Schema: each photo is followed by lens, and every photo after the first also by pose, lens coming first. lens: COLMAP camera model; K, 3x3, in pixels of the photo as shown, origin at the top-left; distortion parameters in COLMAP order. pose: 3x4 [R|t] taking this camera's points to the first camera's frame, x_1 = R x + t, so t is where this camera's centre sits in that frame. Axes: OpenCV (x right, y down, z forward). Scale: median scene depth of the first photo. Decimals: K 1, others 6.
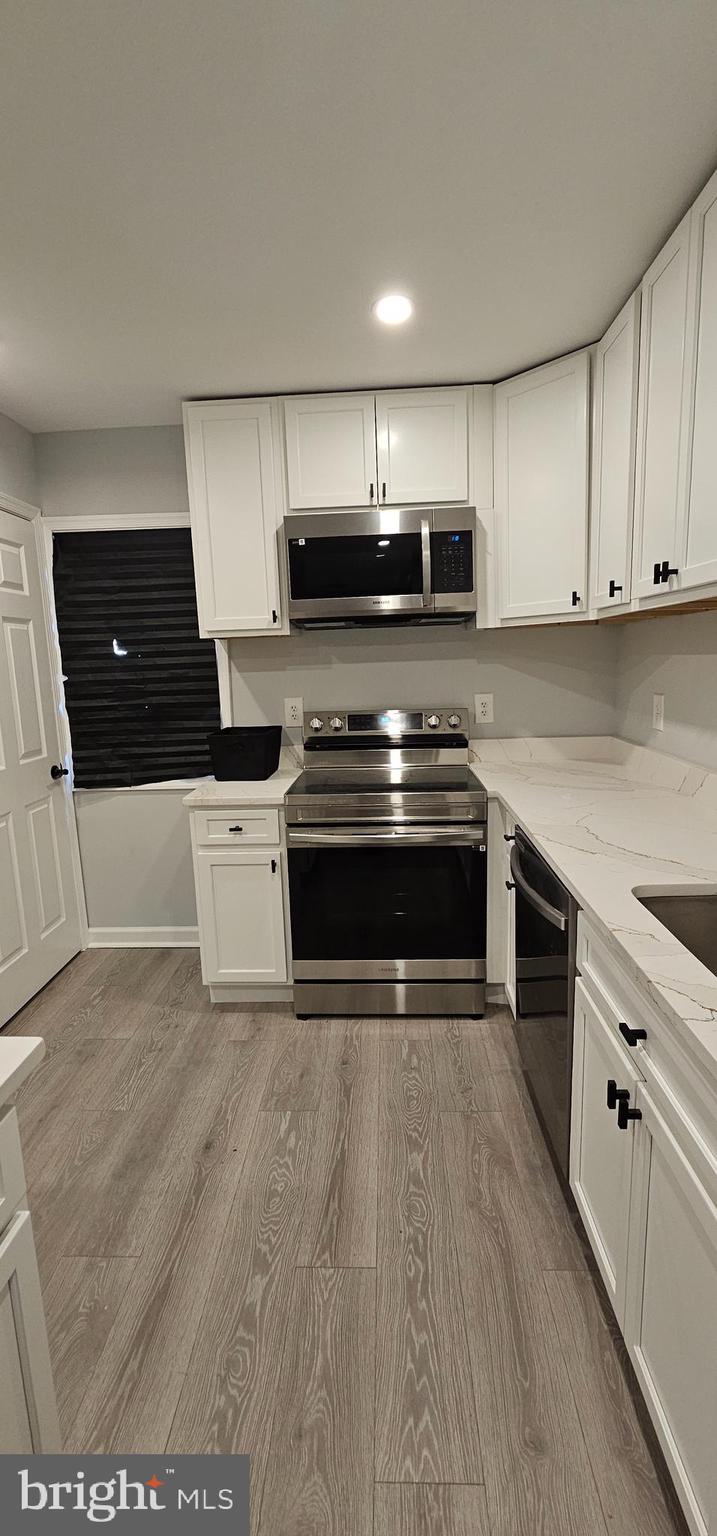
lens RADIAL K [[637.1, 0, 355.3], [0, 637.1, 764.6], [0, 0, 1]] dist [-0.009411, 0.003389]
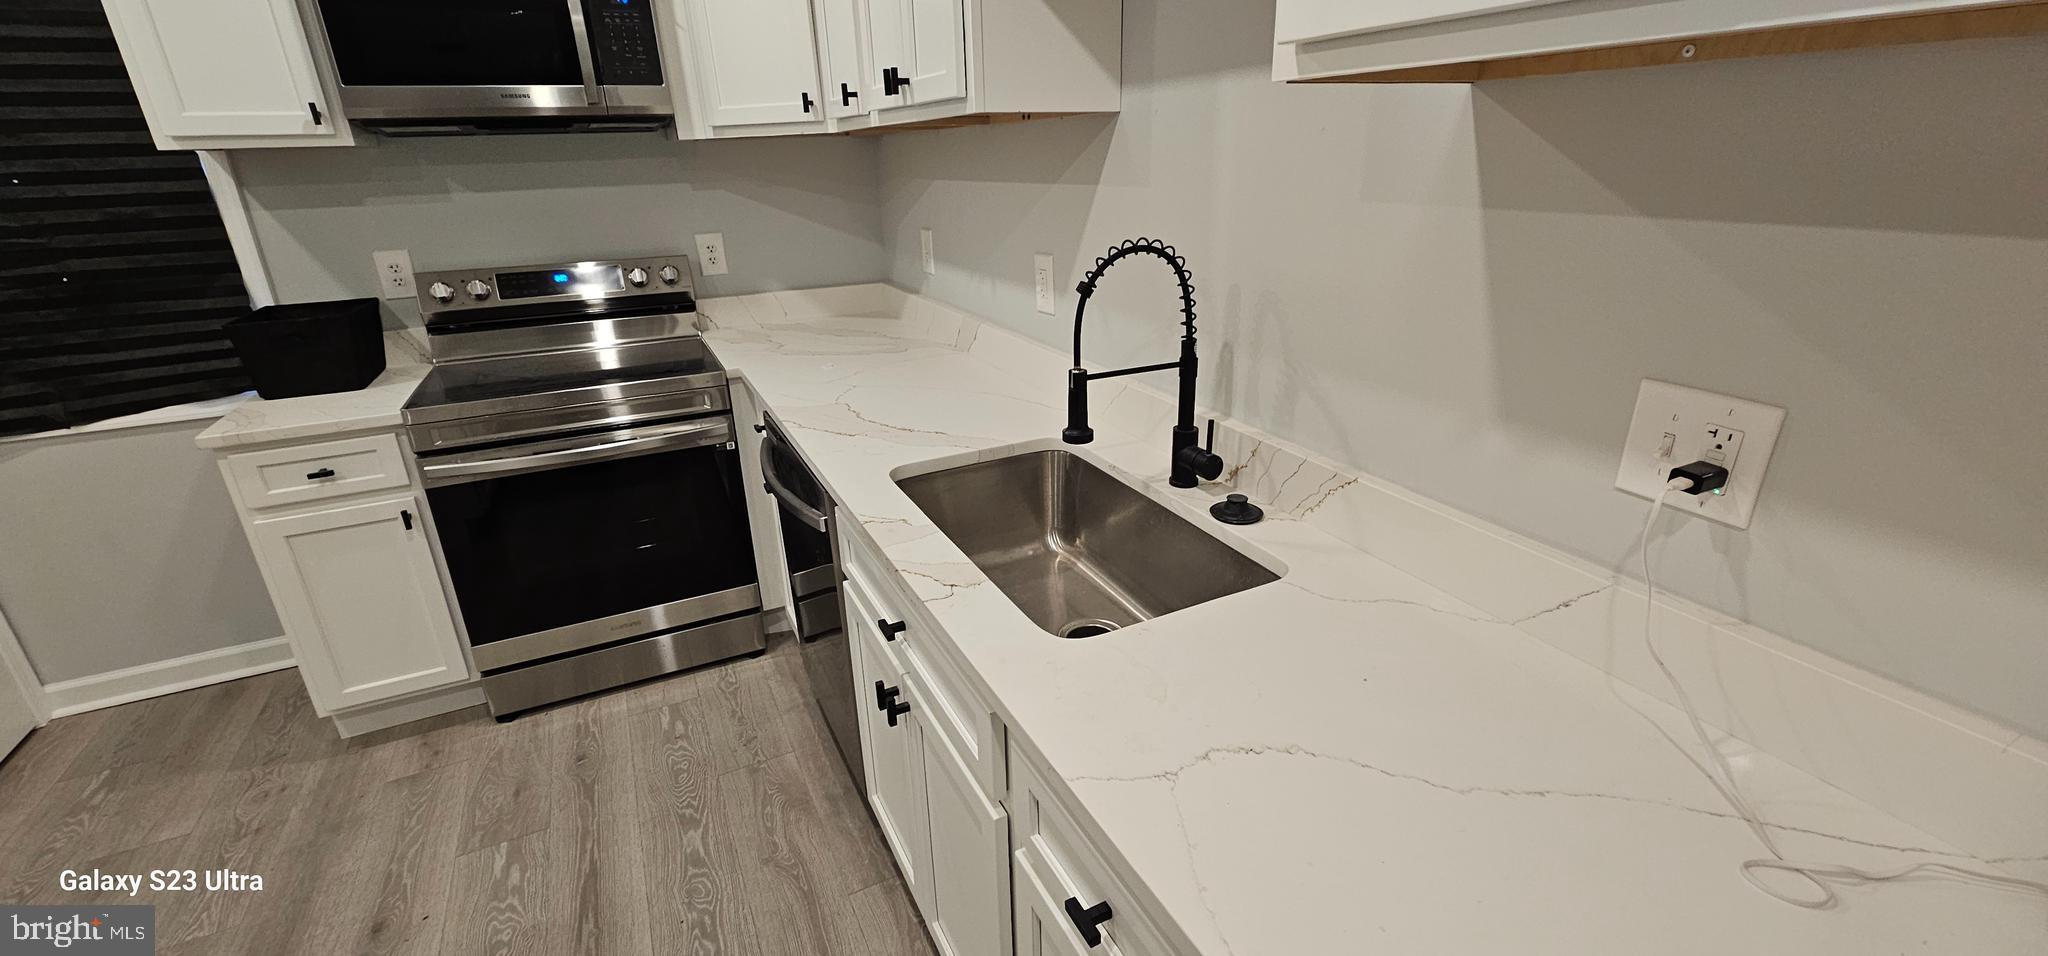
lens RADIAL K [[849.4, 0, 1031.6], [0, 849.4, 479.5], [0, 0, 1]] dist [-0.009411, 0.003389]
pose [[0.870542, -0.166961, 0.462905, 0.034755], [0.077117, 0.975347, 0.206762, -0.011175], [-0.486014, -0.144298, 0.861956, -0.056015]]
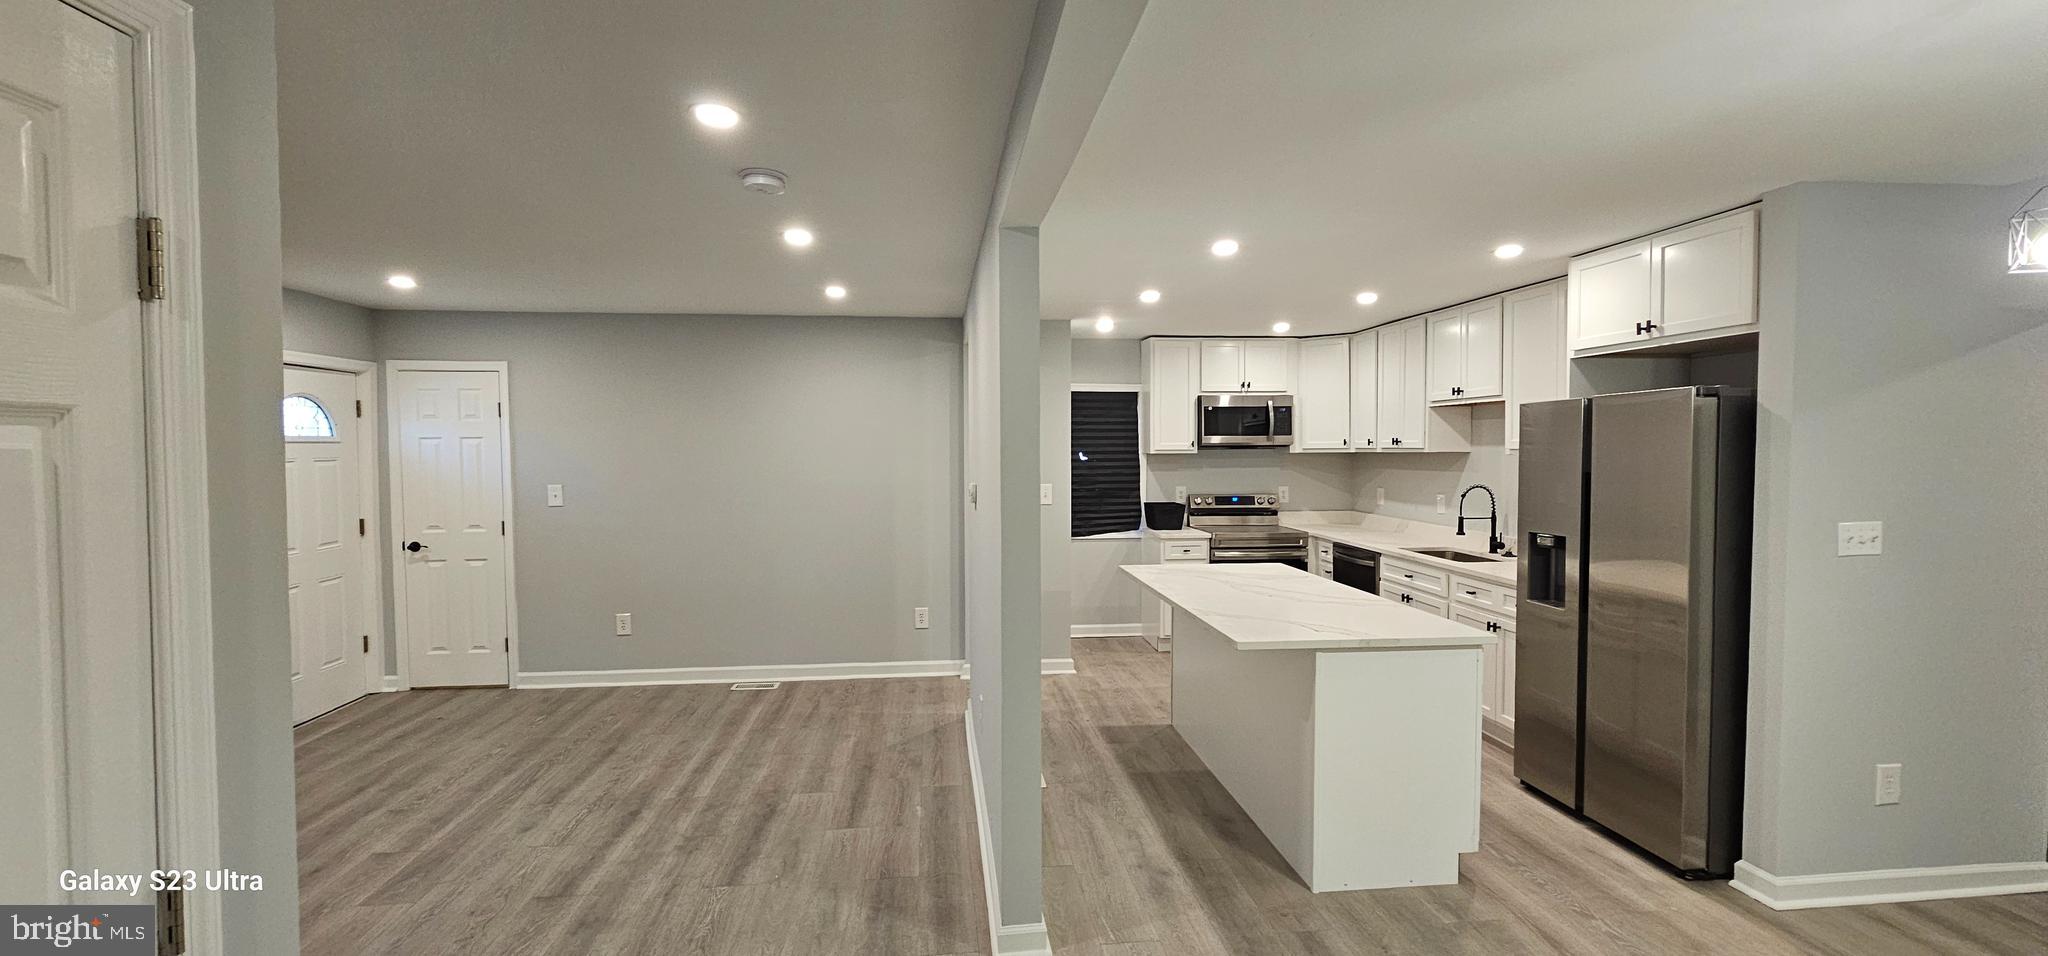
lens RADIAL K [[849.4, 0, 1027.7], [0, 849.4, 475.9], [0, 0, 1]] dist [-0.009411, 0.003389]
pose [[0.986604, 0.025579, 0.161117, -1.076932], [-0.003306, 0.990563, -0.137017, 0.228195], [-0.163101, 0.134649, 0.977378, -1.482677]]
